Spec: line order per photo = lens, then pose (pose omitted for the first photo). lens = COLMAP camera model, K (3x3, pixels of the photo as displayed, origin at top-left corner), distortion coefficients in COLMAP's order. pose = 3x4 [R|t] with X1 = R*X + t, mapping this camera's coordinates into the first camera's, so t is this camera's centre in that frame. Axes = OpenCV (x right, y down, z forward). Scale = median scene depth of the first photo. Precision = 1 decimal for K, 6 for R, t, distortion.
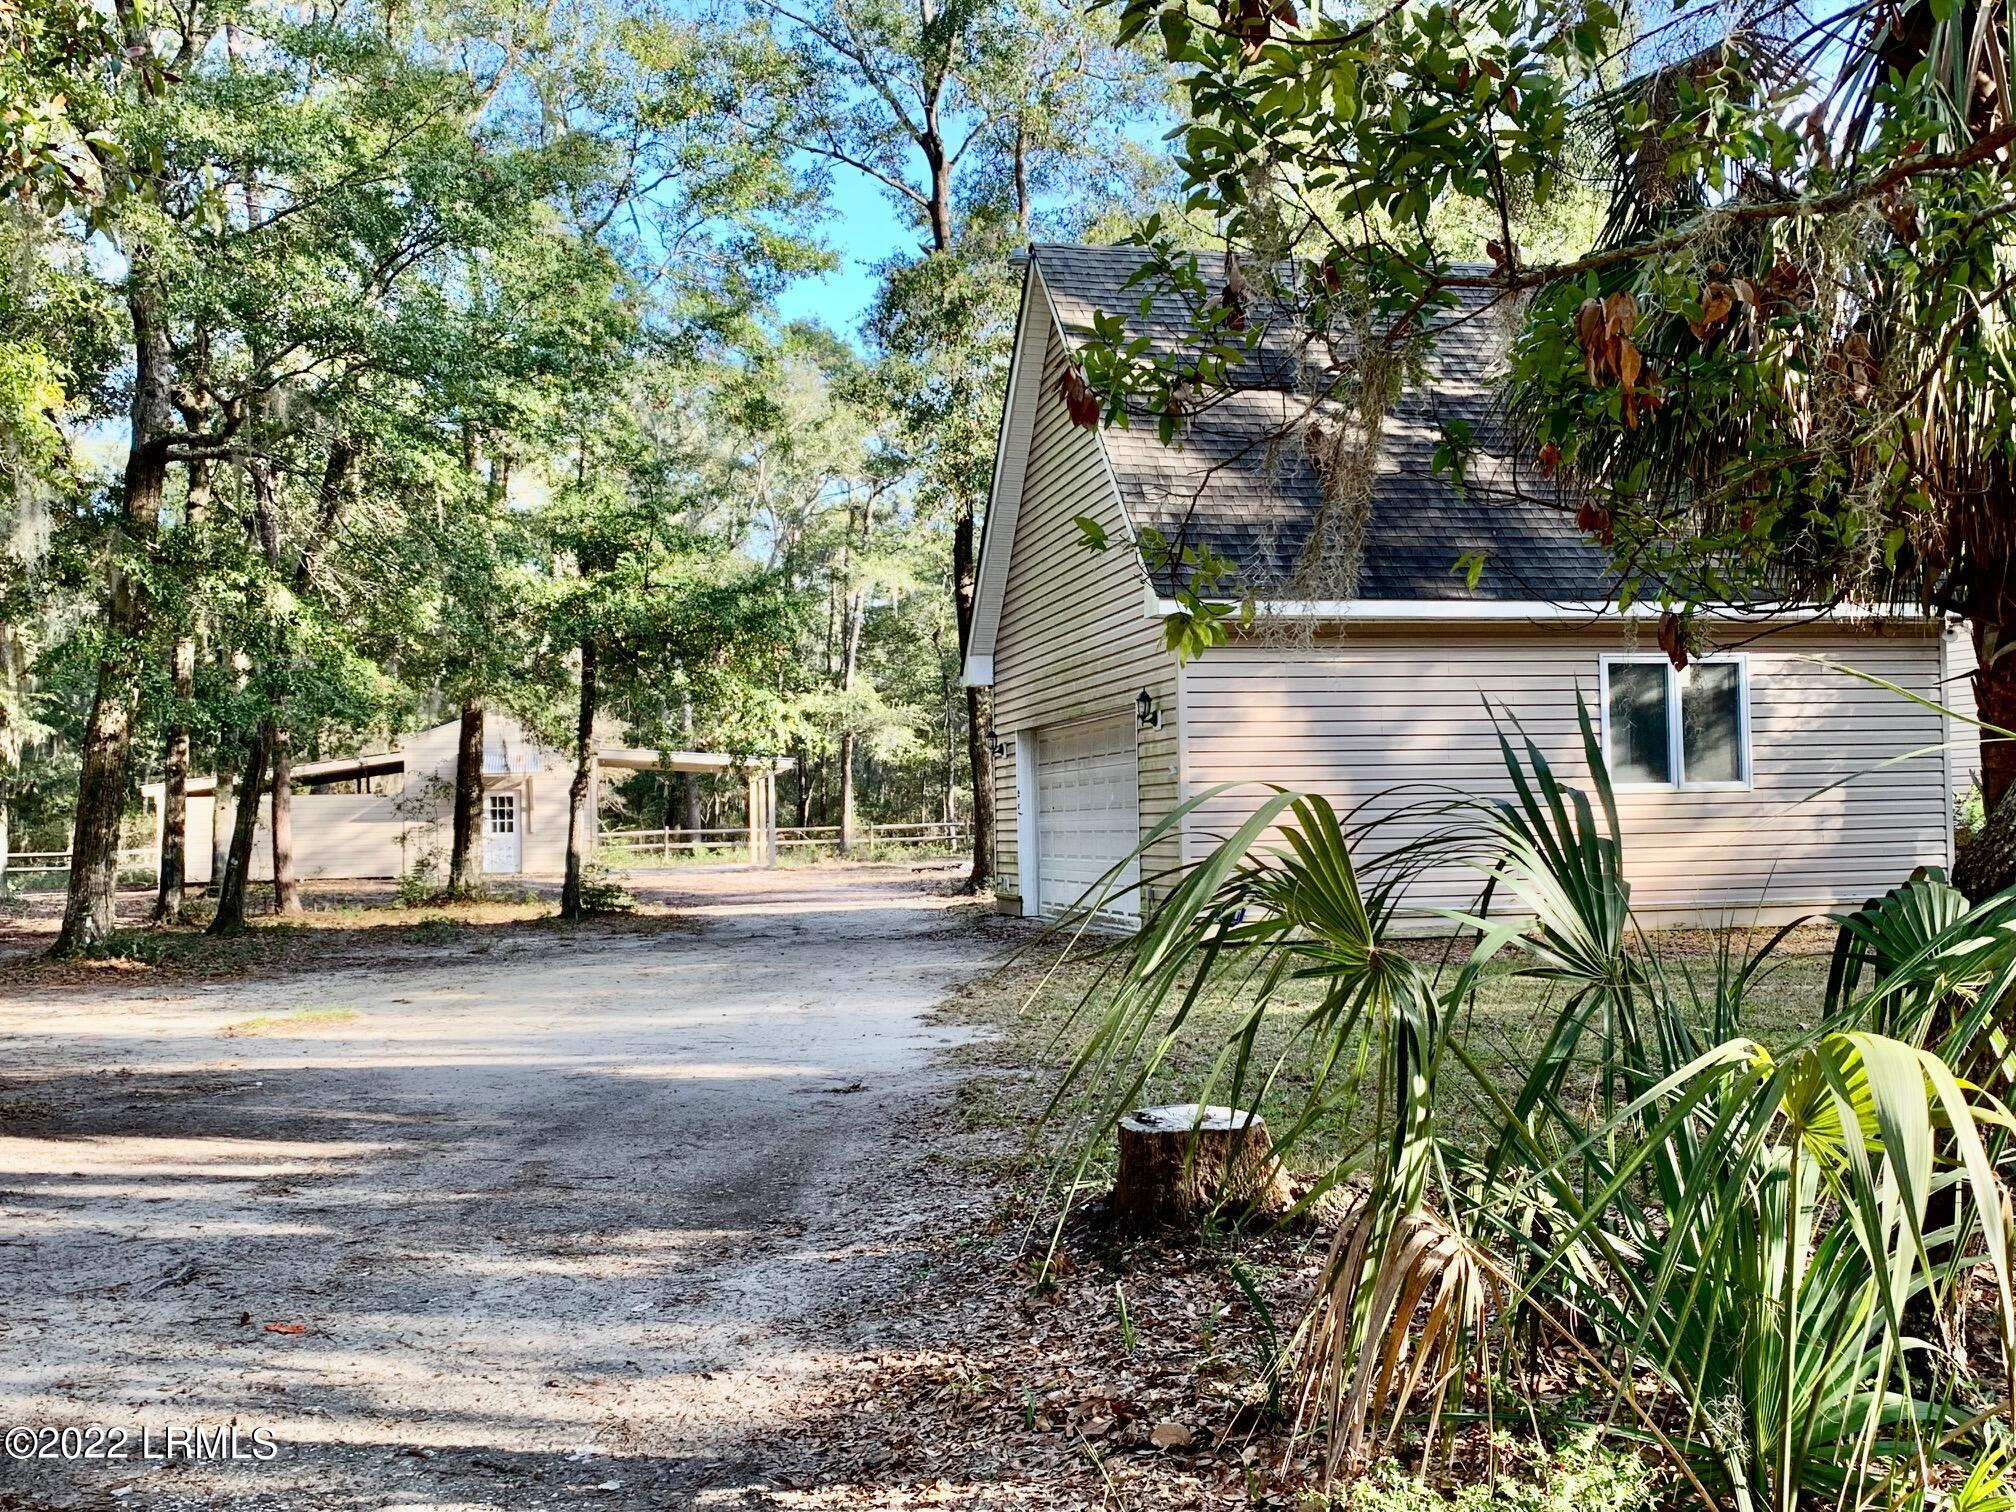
lens RADIAL K [[1957.3, 0, 1000.2], [0, 1957.3, 753.8], [0, 0, 1]] dist [0.052893, 0.000000]
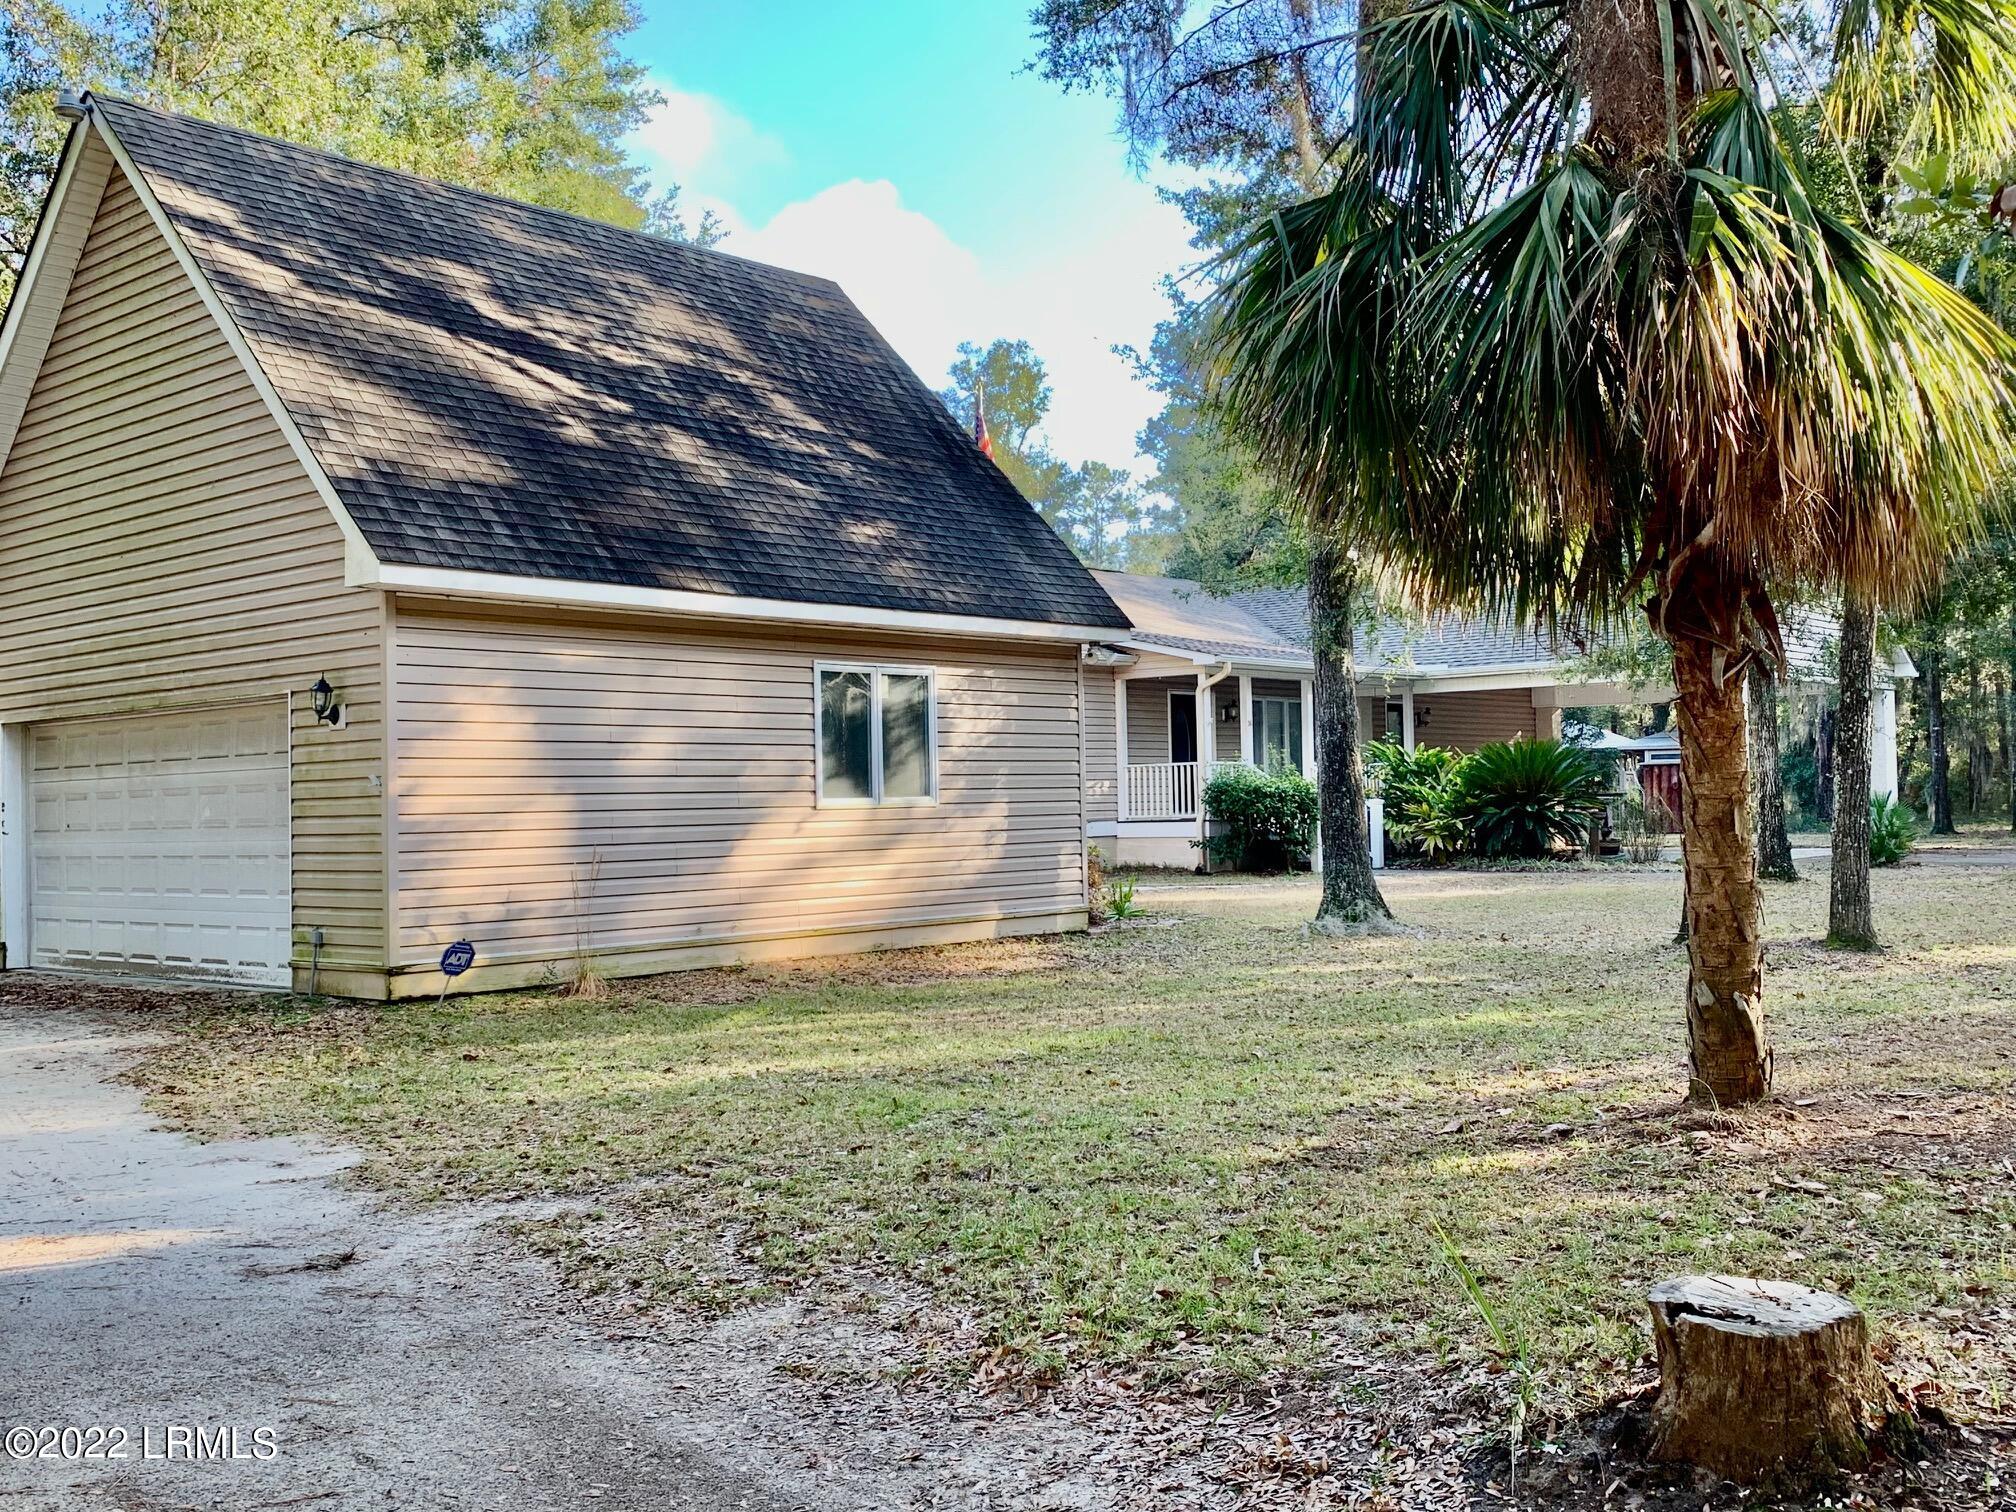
lens RADIAL K [[1957.3, 0, 1011.1], [0, 1957.3, 755.3], [0, 0, 1]] dist [0.052893, 0.000000]
pose [[0.800330, 0.018571, 0.599272, -0.175852], [-0.016081, 0.999825, -0.009508, 0.001770], [-0.599344, -0.002027, 0.800489, 0.195426]]
